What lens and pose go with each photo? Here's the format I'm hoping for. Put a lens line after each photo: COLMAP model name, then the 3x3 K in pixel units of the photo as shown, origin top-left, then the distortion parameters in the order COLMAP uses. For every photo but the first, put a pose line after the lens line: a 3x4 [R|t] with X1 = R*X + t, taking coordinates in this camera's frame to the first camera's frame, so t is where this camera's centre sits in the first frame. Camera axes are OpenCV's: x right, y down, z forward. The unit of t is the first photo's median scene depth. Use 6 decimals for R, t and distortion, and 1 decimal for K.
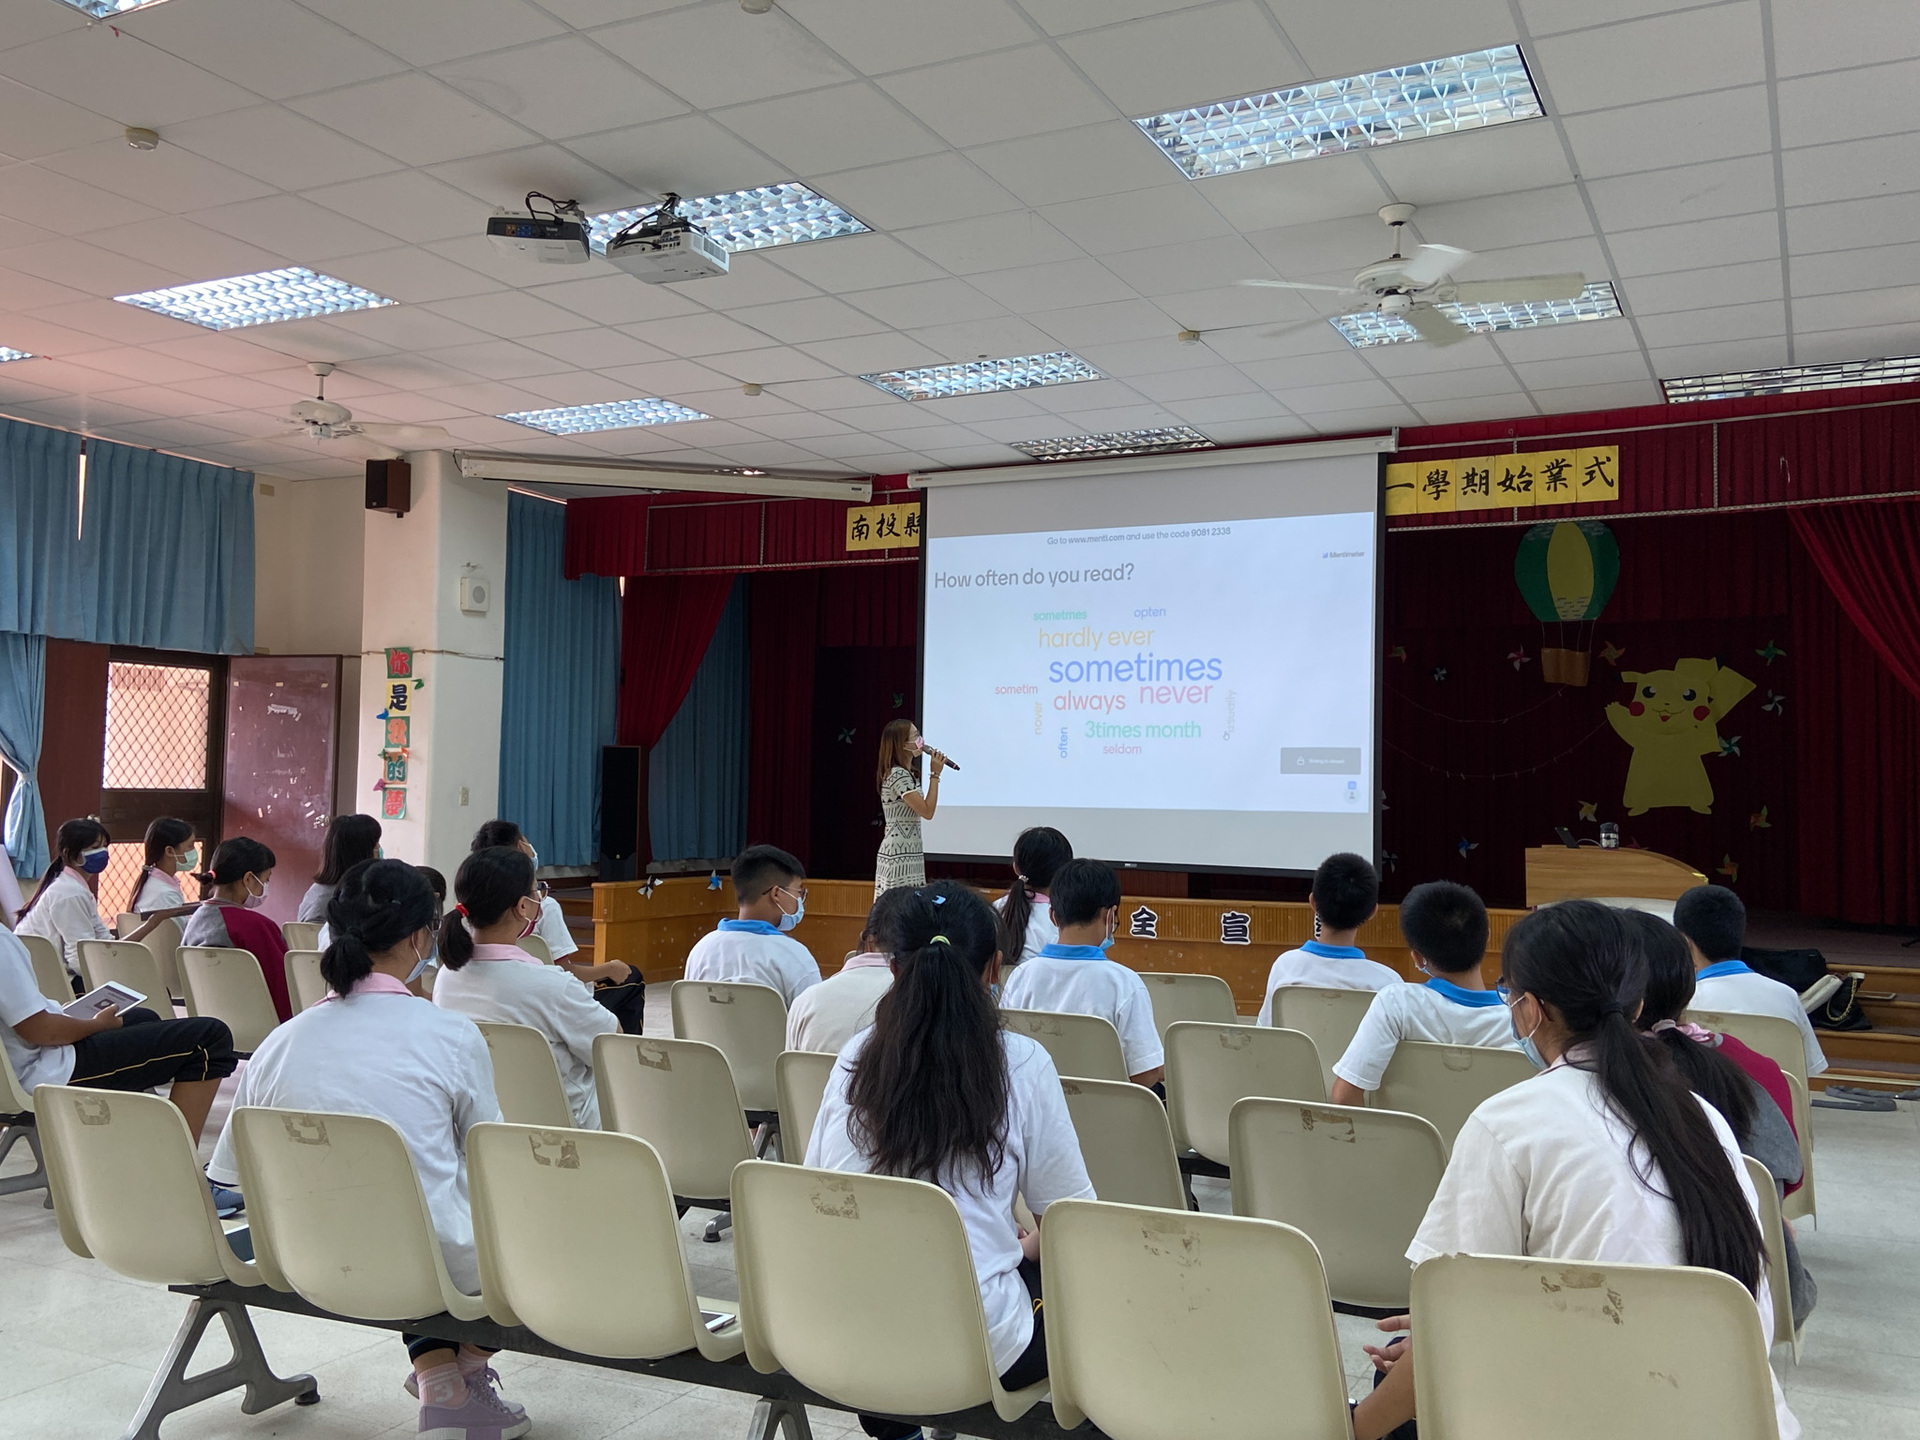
lens RADIAL K [[1694.4, 0, 960.0], [0, 1694.4, 720.0], [0, 0, 1]] dist [0.193487, -0.342312]
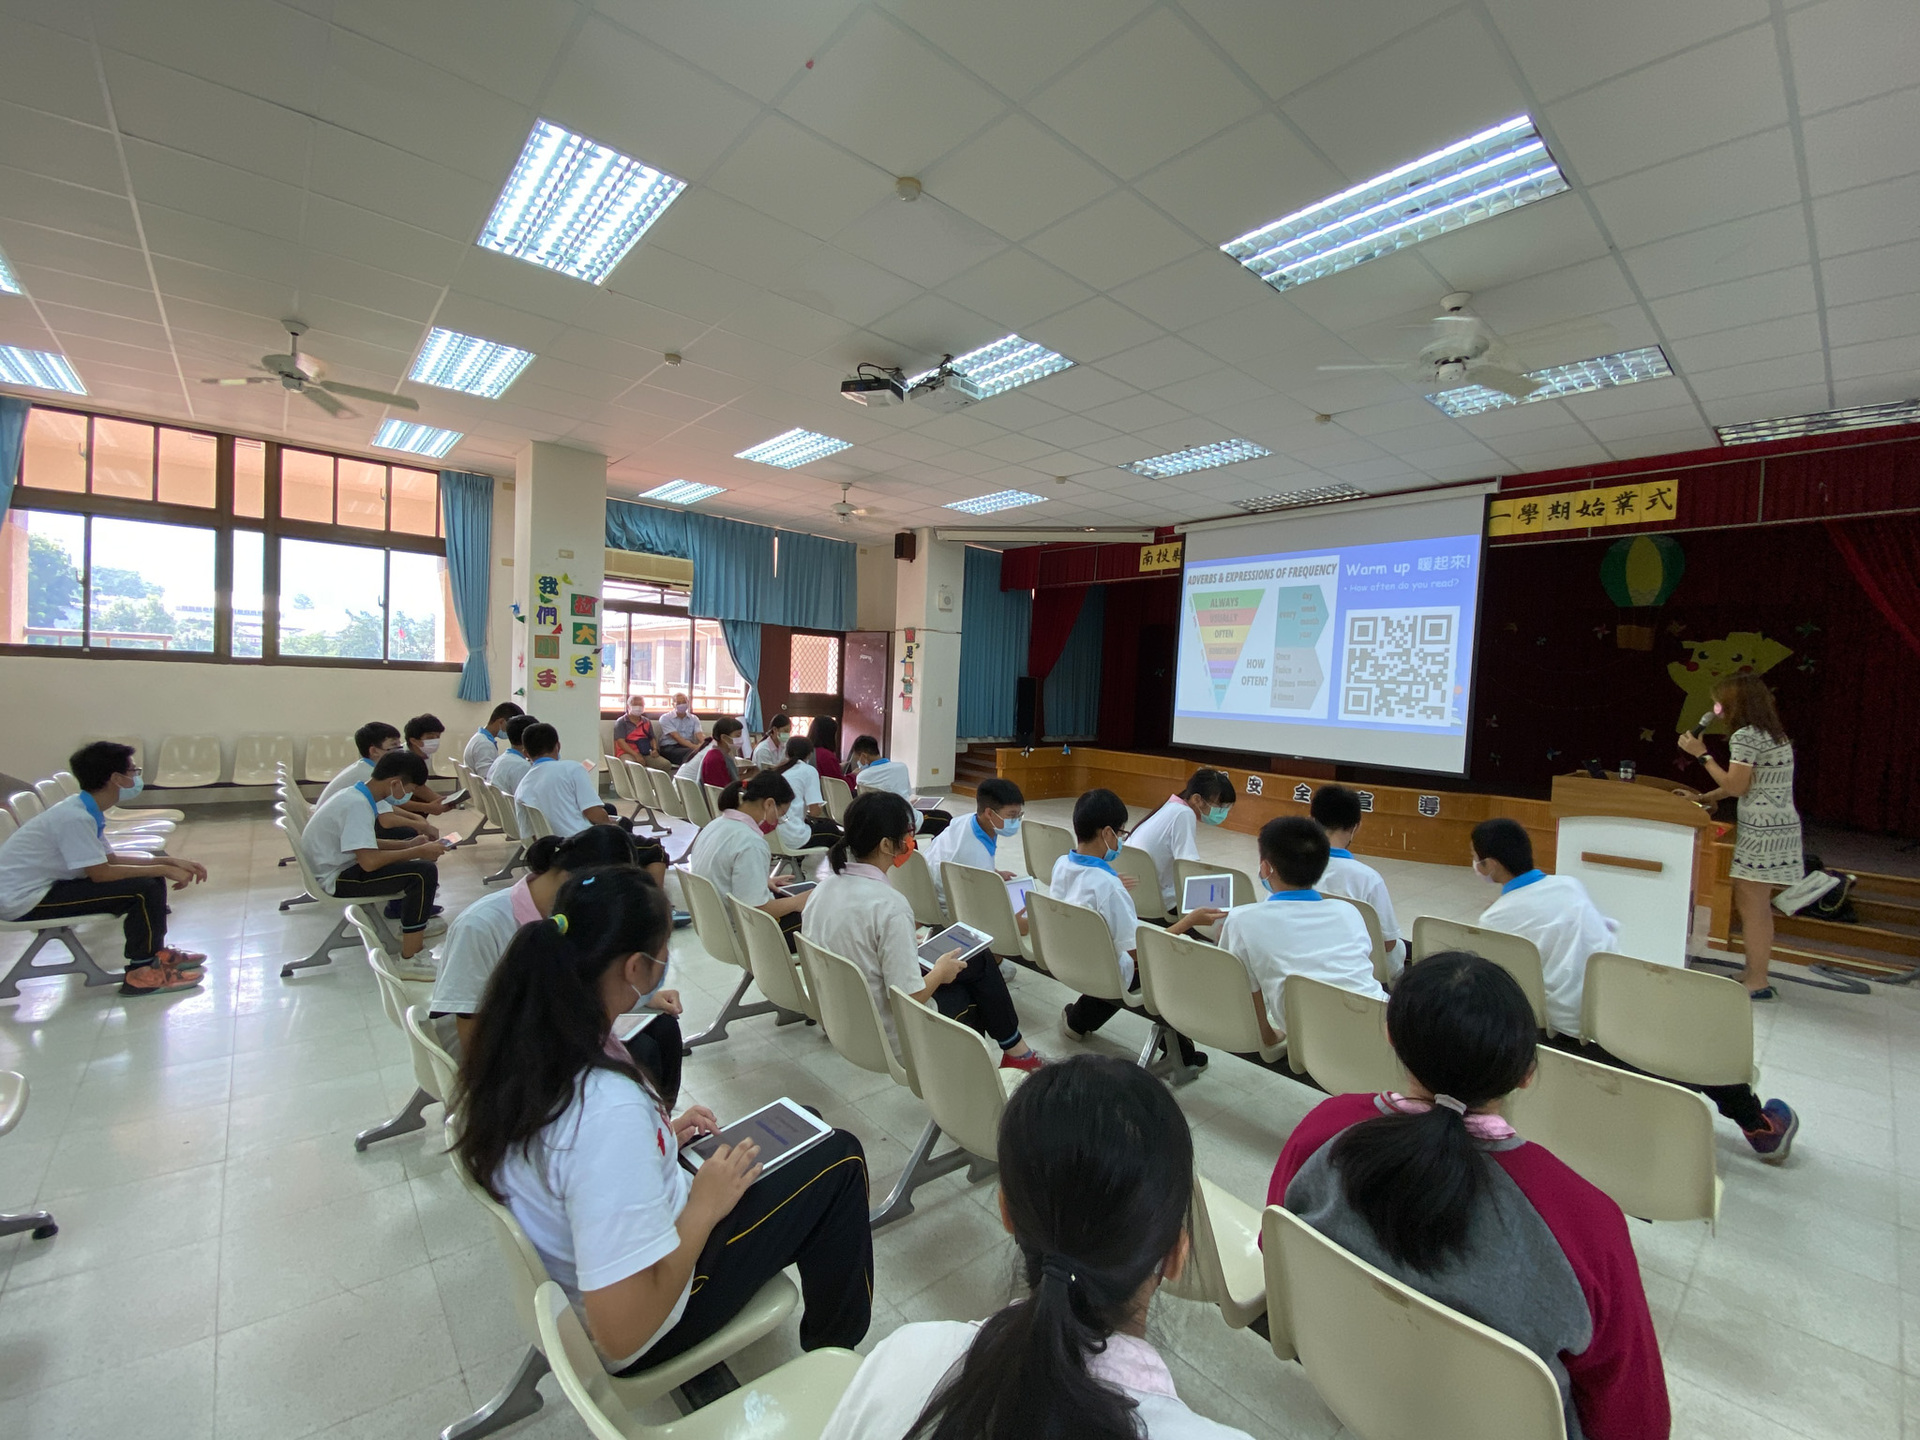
lens RADIAL K [[802.9, 0, 952.6], [0, 802.9, 731.5], [0, 0, 1]] dist [0.037134, -0.027236]
pose [[0.925212, 0.046879, -0.376543, 0.083440], [-0.012682, 0.995605, 0.092790, -0.008634], [0.379238, -0.081075, 0.921741, 0.141112]]
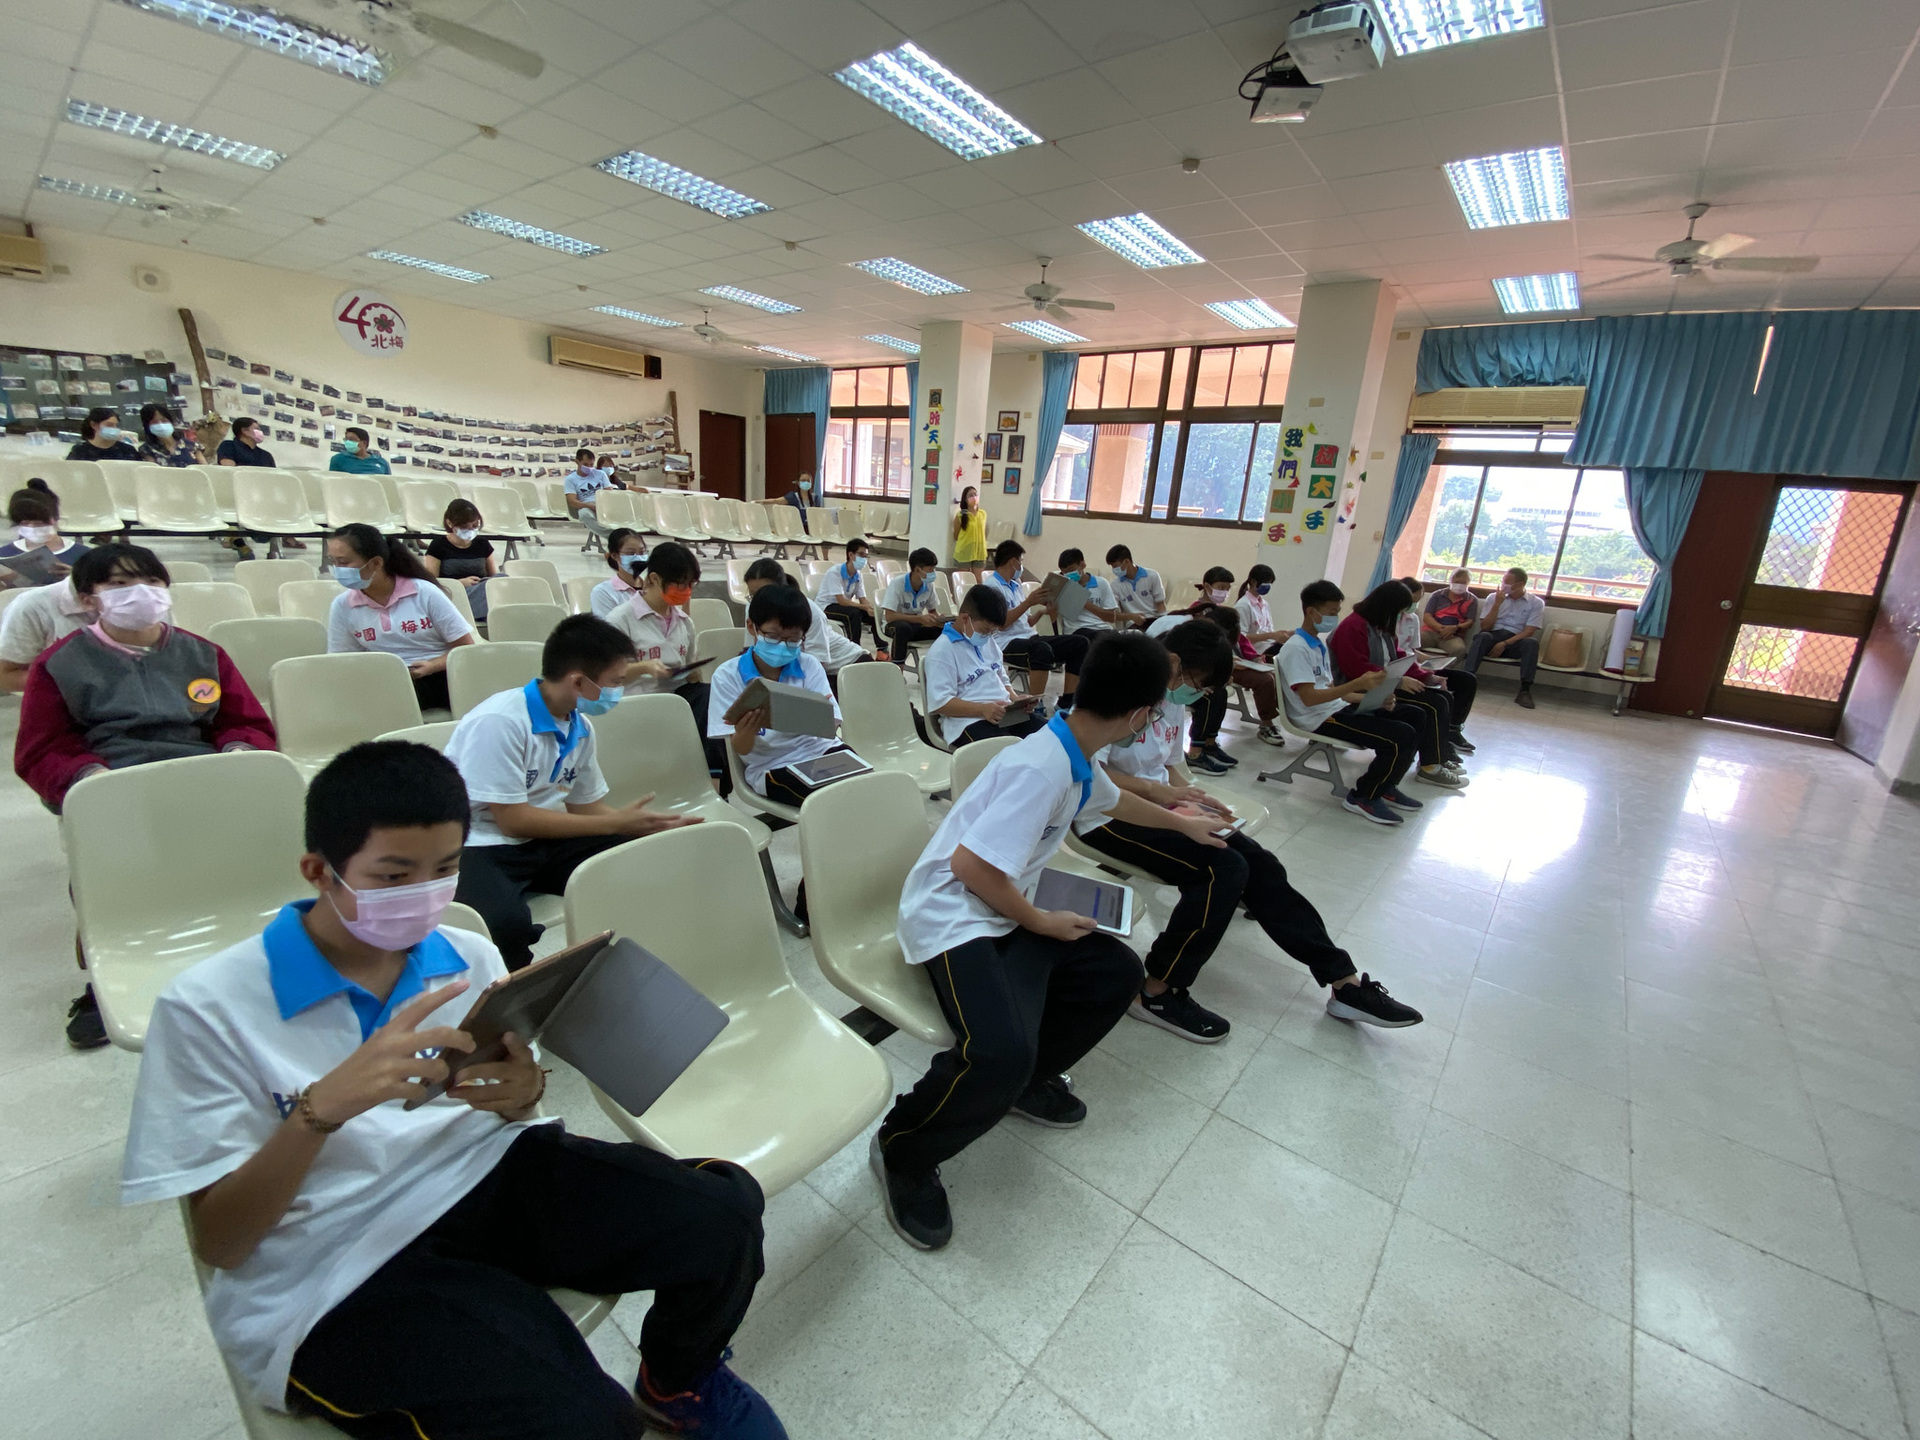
lens RADIAL K [[802.9, 0, 952.6], [0, 802.9, 731.5], [0, 0, 1]] dist [0.037134, -0.027236]
pose [[-0.212982, 0.231457, -0.949245, 0.280902], [-0.039573, 0.968695, 0.245079, 0.021170], [0.976254, 0.089762, -0.197155, 0.528481]]
